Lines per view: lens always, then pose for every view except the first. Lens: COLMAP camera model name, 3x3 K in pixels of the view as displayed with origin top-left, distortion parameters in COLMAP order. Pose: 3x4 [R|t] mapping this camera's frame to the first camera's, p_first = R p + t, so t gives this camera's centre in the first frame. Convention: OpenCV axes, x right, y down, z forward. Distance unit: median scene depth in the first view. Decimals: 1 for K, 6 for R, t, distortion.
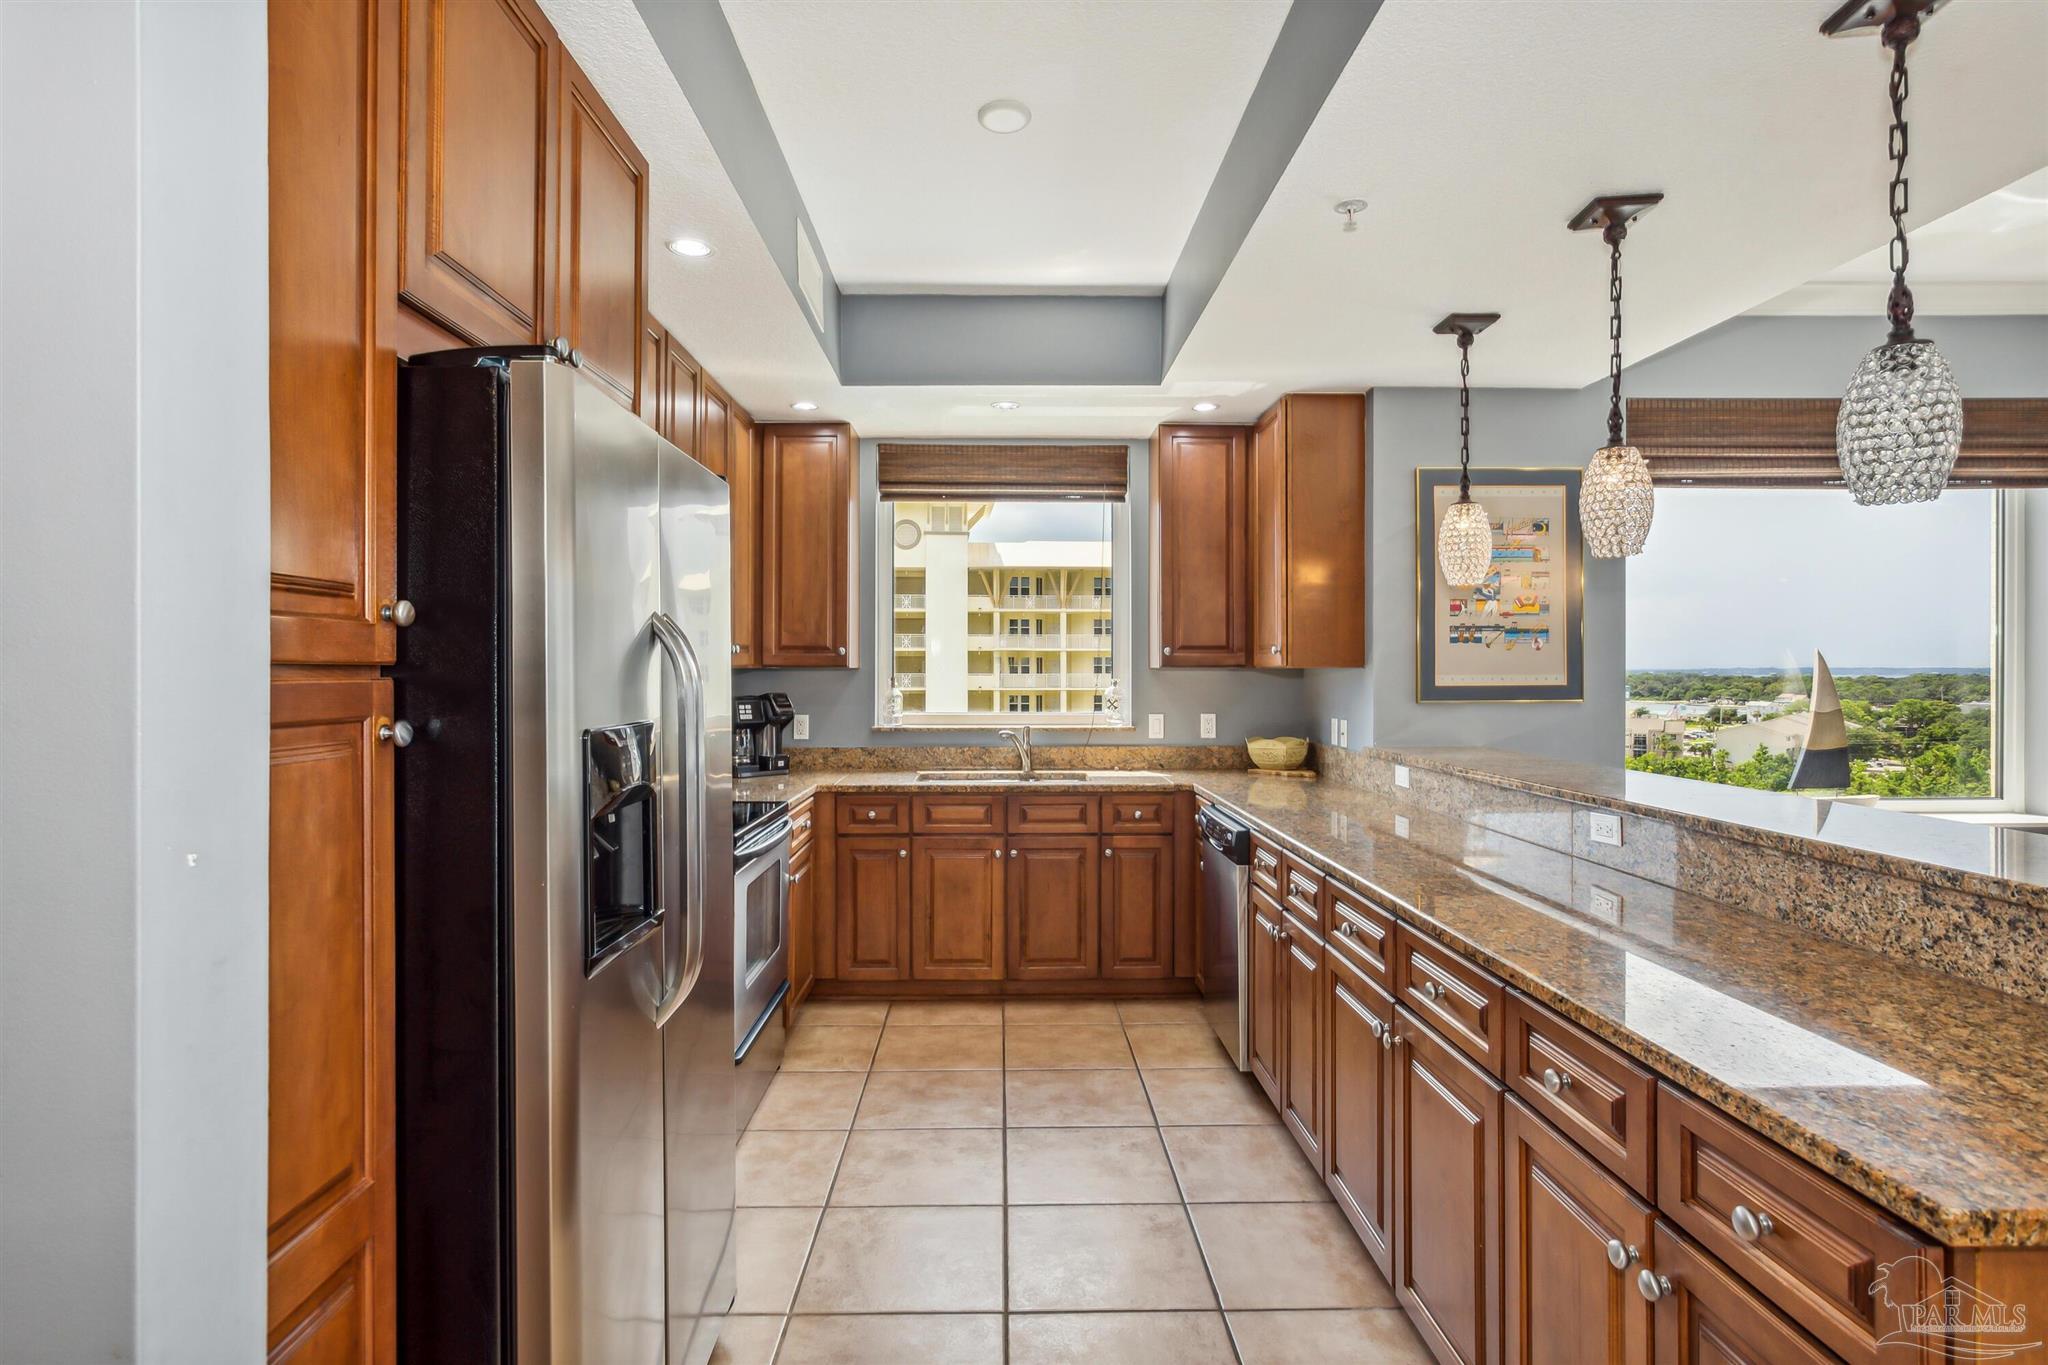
lens RADIAL K [[1056.9, 0, 1016.1], [0, 1056.9, 672.0], [0, 0, 1]] dist [-0.001538, 0.002738]
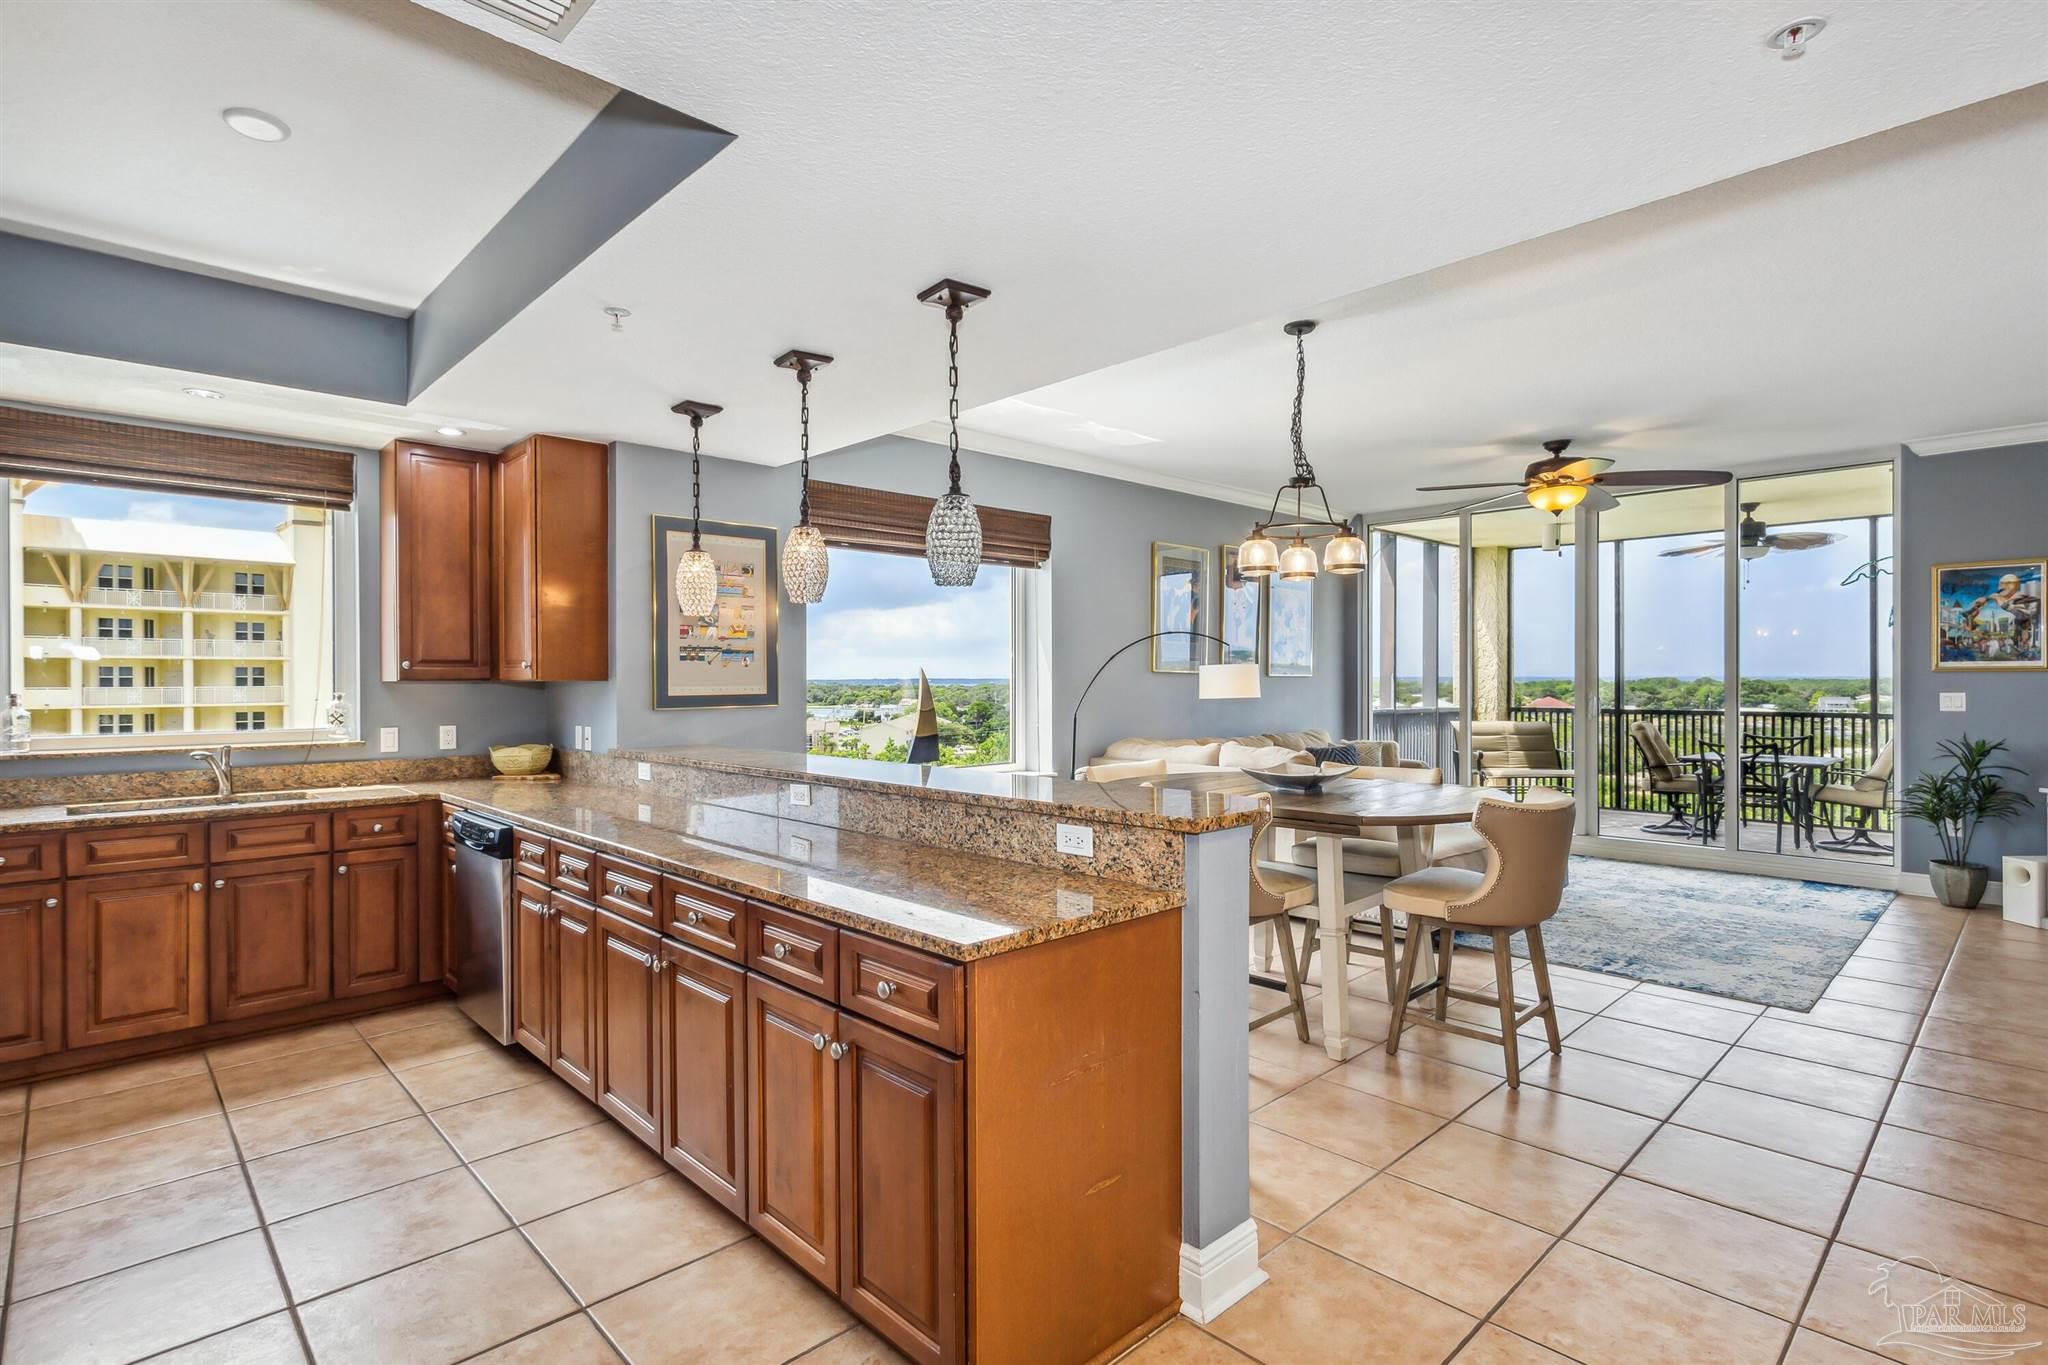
lens RADIAL K [[996.1, 0, 1013.8], [0, 996.1, 680.7], [0, 0, 1]] dist [0.001479, -0.000447]
pose [[0.739721, -0.002574, 0.672908, -0.078769], [0.004049, 0.999992, -0.000626, -0.001779], [-0.672901, 0.003188, 0.739726, -0.111664]]
